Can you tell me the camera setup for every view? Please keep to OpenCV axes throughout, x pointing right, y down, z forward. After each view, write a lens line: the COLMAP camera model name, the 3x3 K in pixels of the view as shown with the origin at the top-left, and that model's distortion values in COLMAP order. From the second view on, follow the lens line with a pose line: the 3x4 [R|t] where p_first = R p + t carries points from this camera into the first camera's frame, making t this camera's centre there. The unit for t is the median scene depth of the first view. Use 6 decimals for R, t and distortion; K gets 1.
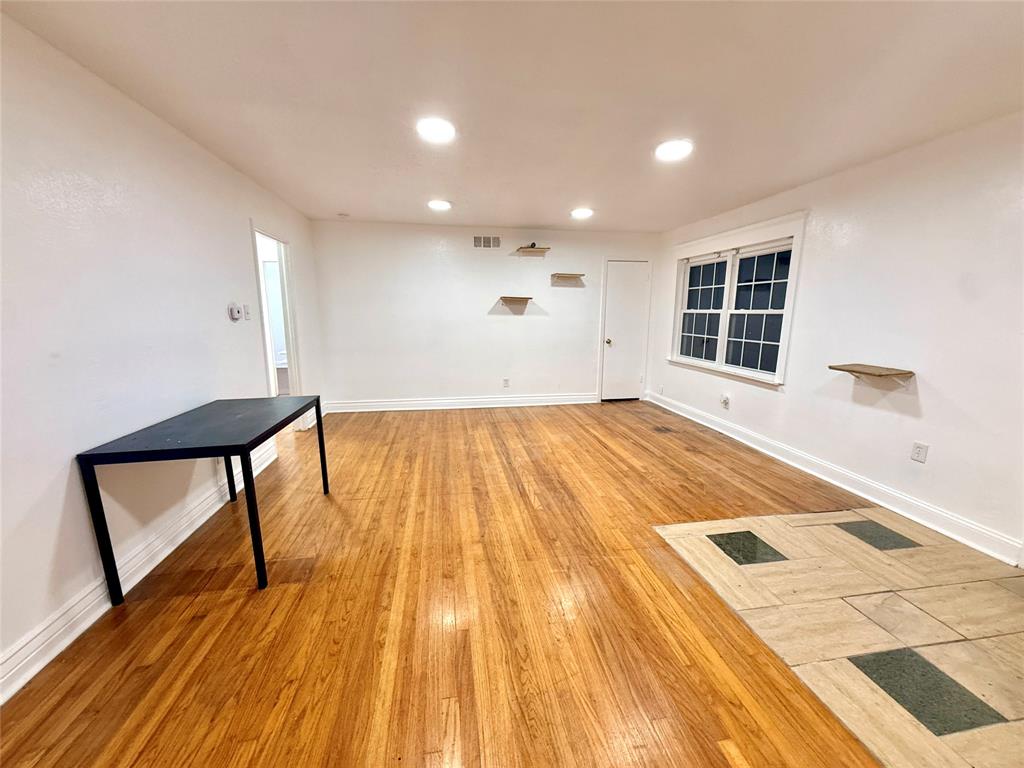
lens RADIAL K [[407.4, 0, 513.2], [0, 407.4, 387.0], [0, 0, 1]] dist [0.000169, 0.000126]
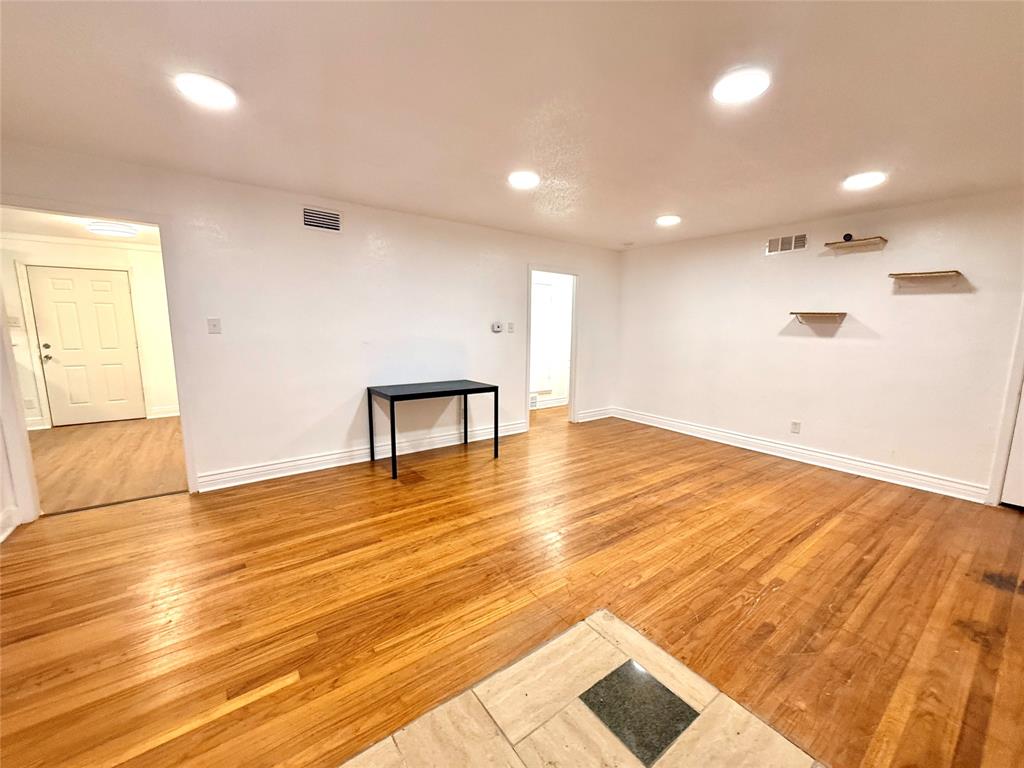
lens RADIAL K [[407.4, 0, 515.1], [0, 407.4, 384.6], [0, 0, 1]] dist [0.000169, 0.000126]
pose [[0.455153, 0.132323, -0.880526, 0.621448], [-0.178643, 0.982360, 0.055284, -0.057349], [0.872309, 0.132137, 0.470763, 0.308690]]
